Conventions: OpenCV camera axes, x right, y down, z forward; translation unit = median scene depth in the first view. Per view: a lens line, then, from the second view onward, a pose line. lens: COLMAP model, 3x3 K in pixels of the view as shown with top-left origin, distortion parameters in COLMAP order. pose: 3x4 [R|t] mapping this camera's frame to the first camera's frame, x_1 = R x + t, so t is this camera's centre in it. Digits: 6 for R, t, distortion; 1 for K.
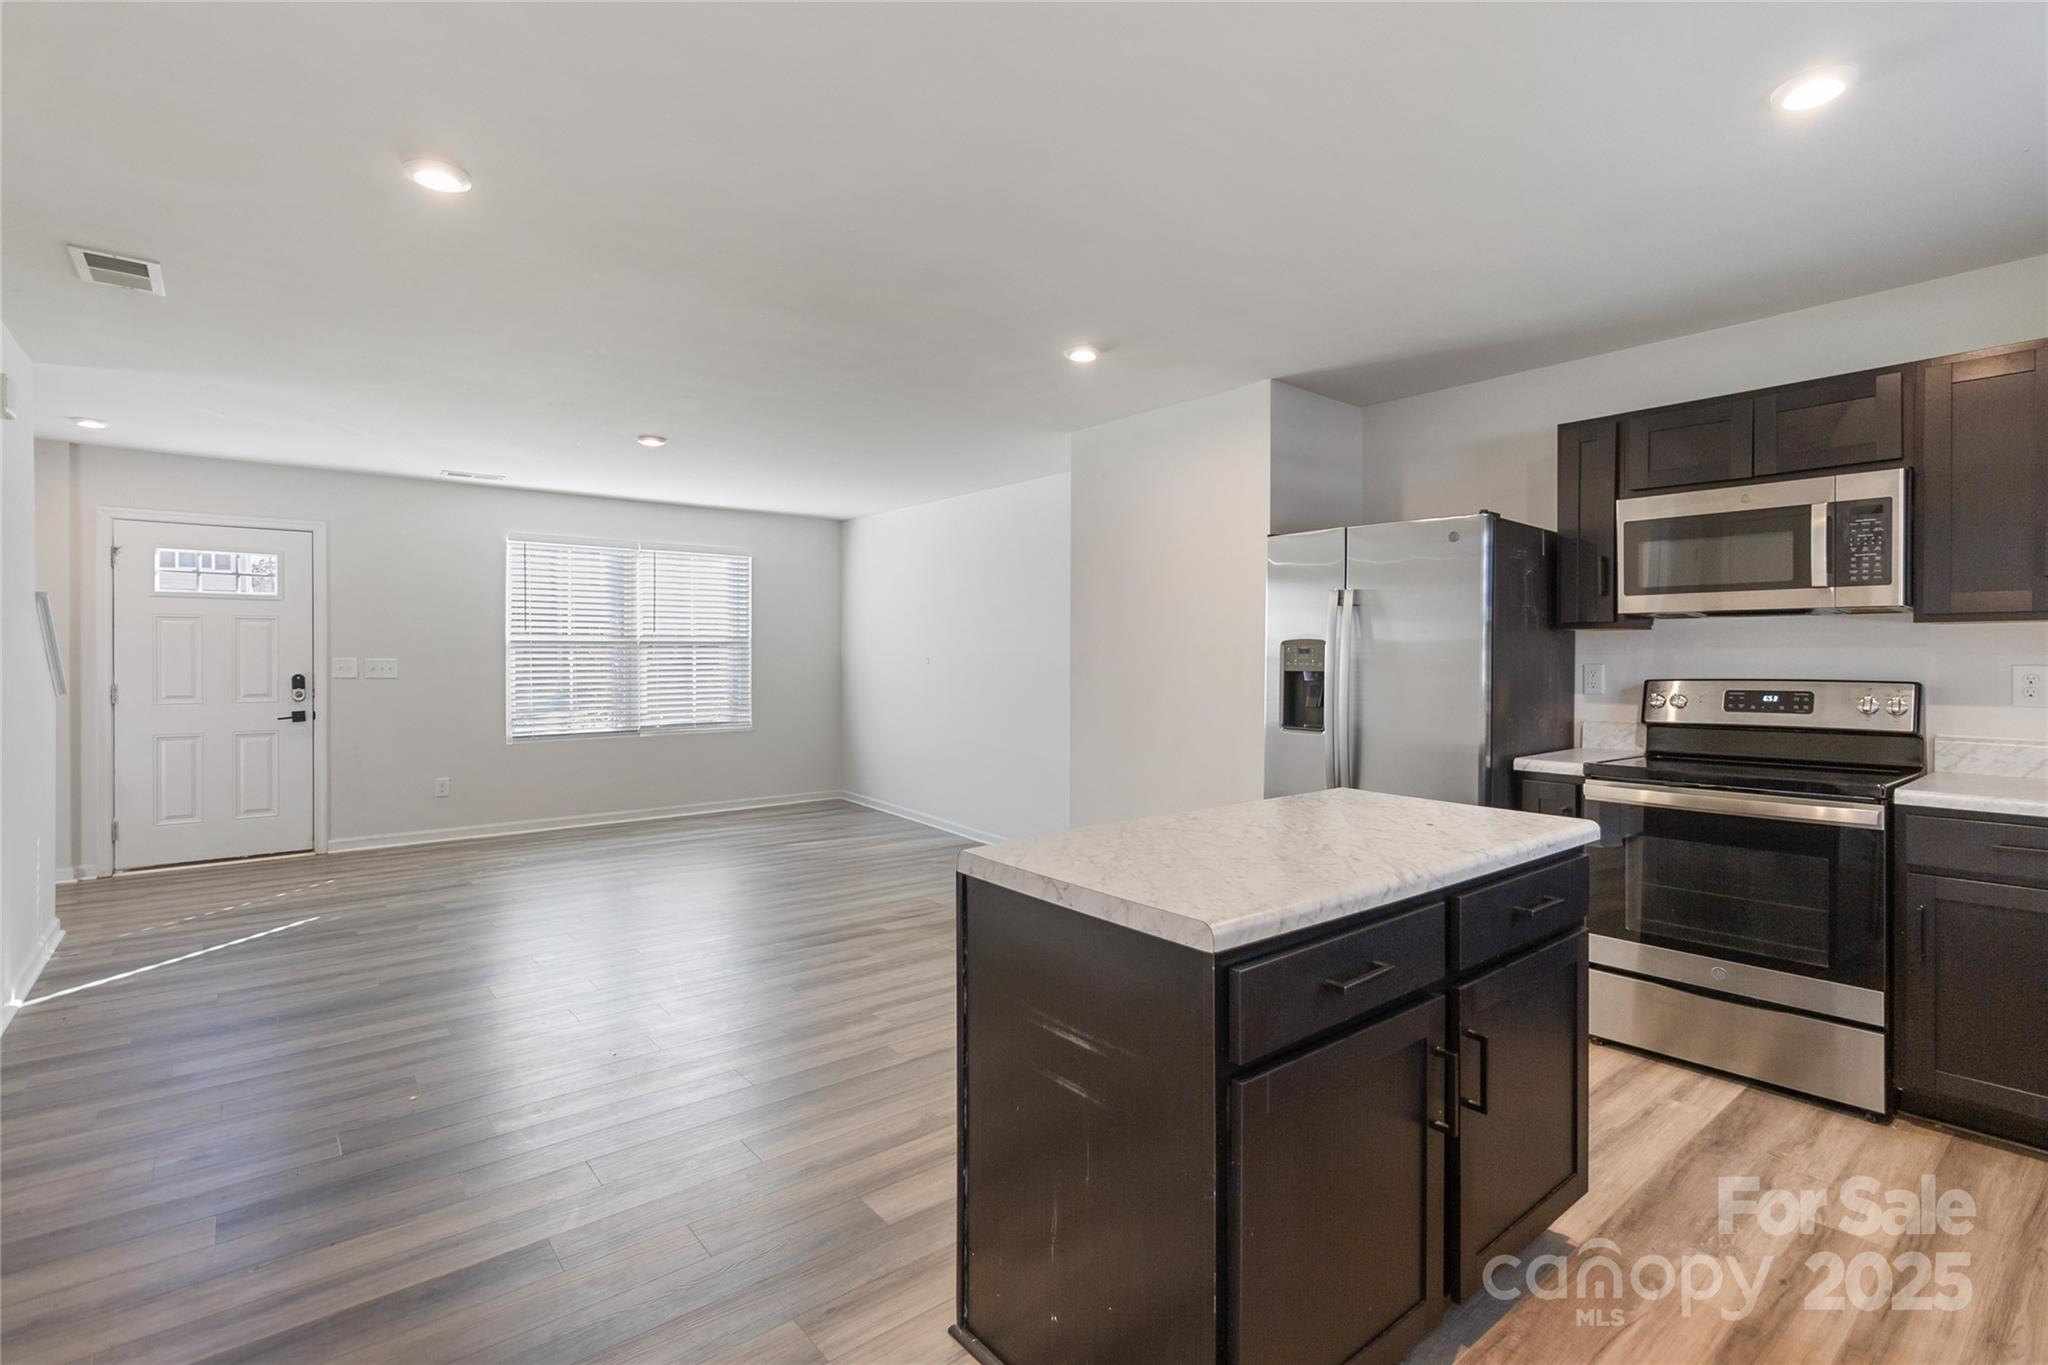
lens RADIAL K [[956.5, 0, 1032.3], [0, 956.5, 663.2], [0, 0, 1]] dist [-0.003731, 0.001247]
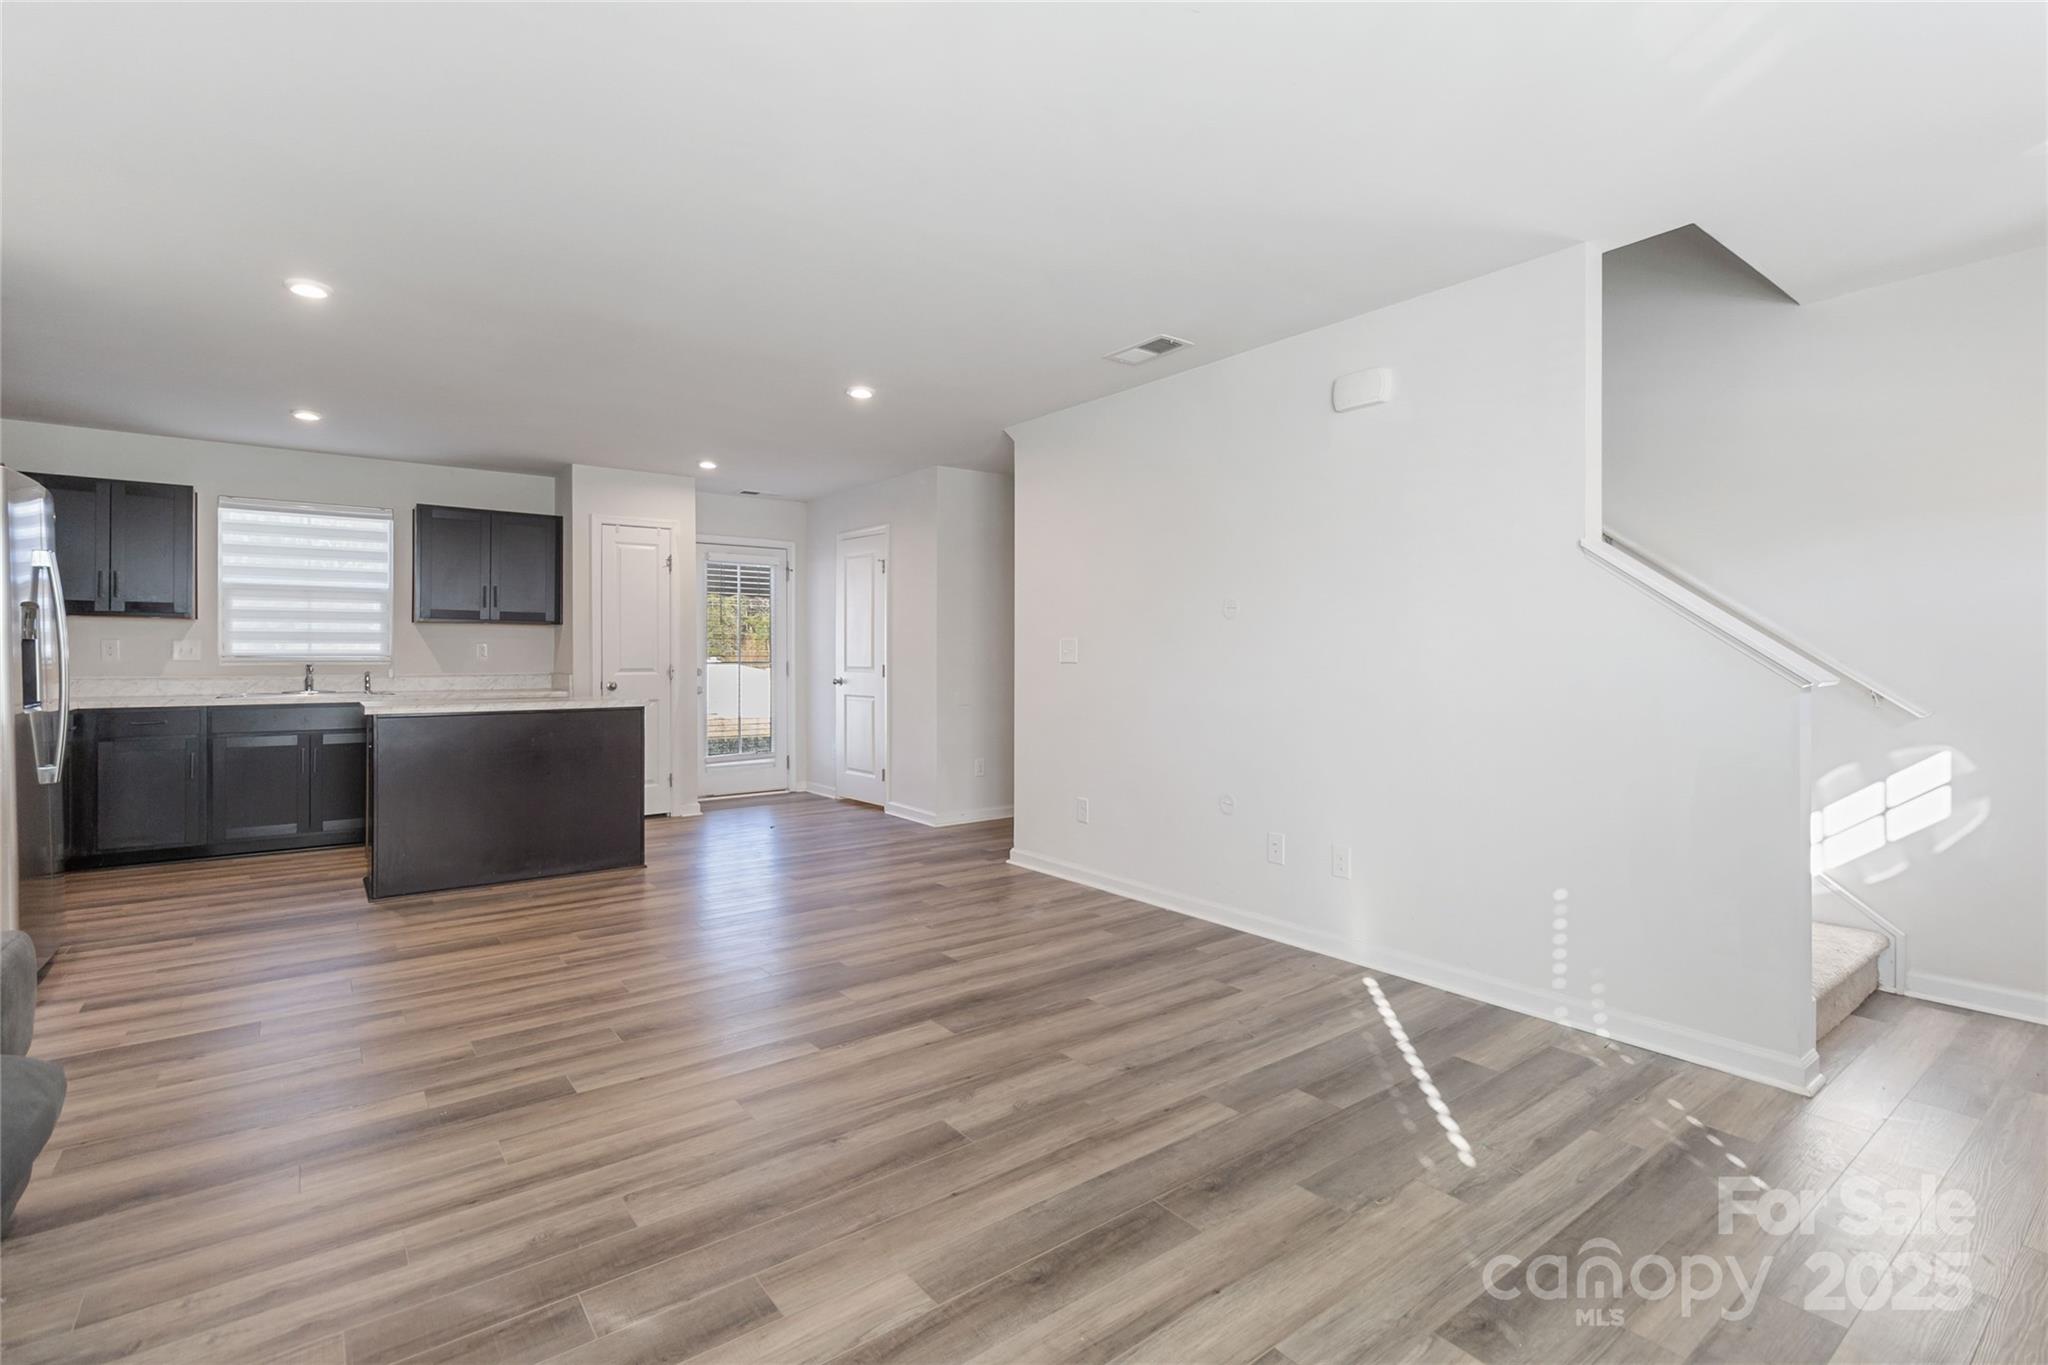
lens RADIAL K [[956.5, 0, 1056.1], [0, 956.5, 655.4], [0, 0, 1]] dist [-0.003731, 0.001247]
pose [[-0.999950, -0.001389, 0.009874, -0.729413], [-0.001284, 0.999942, 0.010677, 0.013187], [-0.009889, 0.010663, -0.999894, 2.079115]]
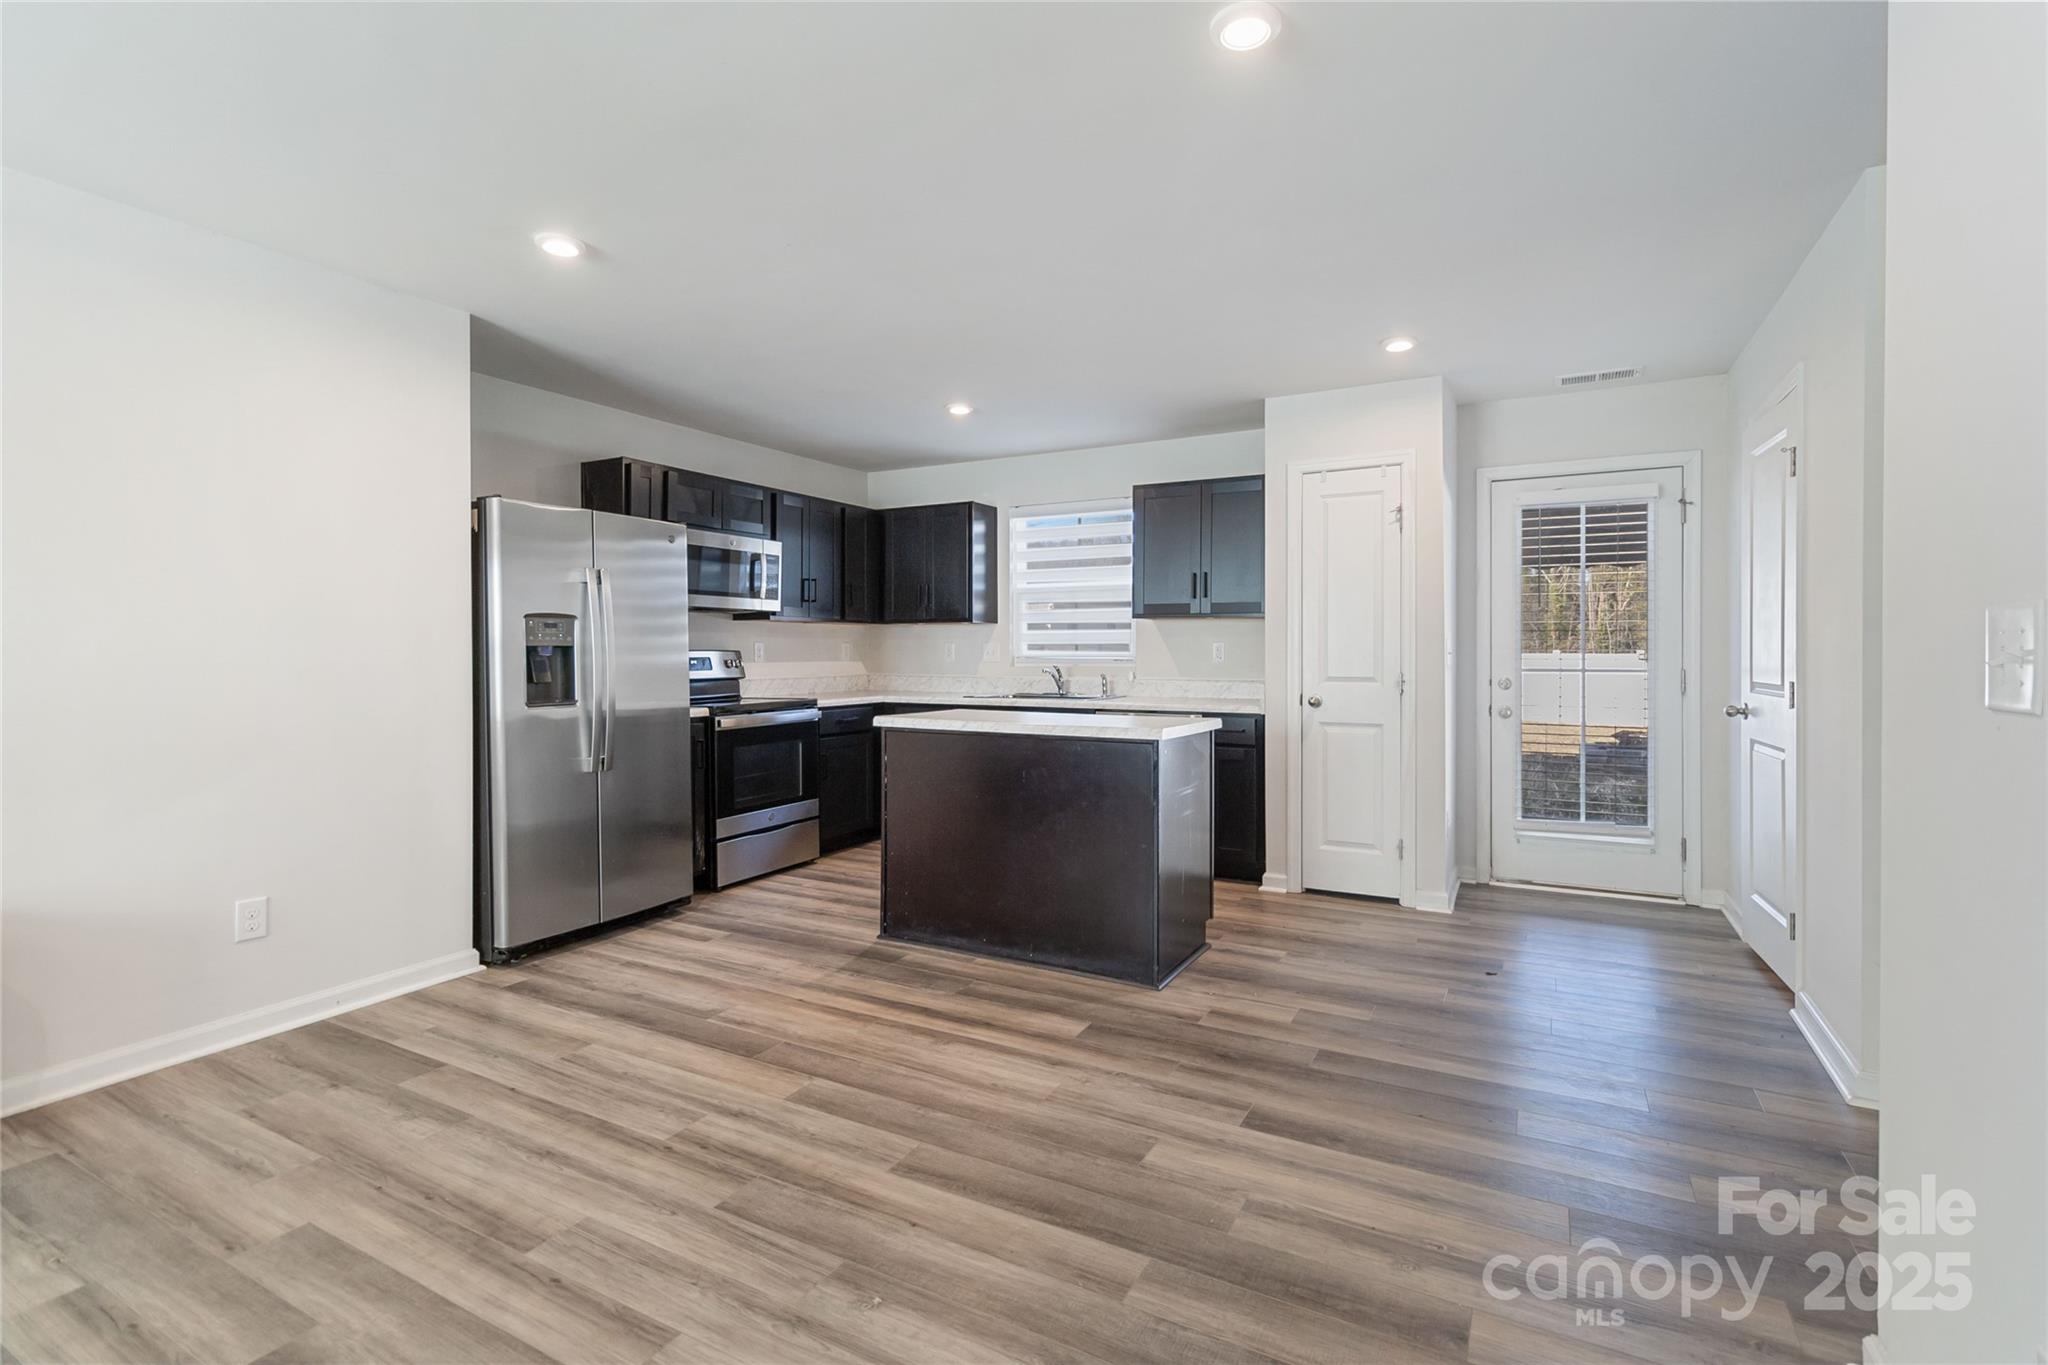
lens RADIAL K [[956.5, 0, 1033.4], [0, 956.5, 652.3], [0, 0, 1]] dist [-0.003731, 0.001247]
pose [[-0.380401, -0.000070, 0.924822, -0.914383], [0.009497, 0.999947, 0.003982, 0.018100], [-0.924773, 0.010297, -0.380380, 1.028536]]
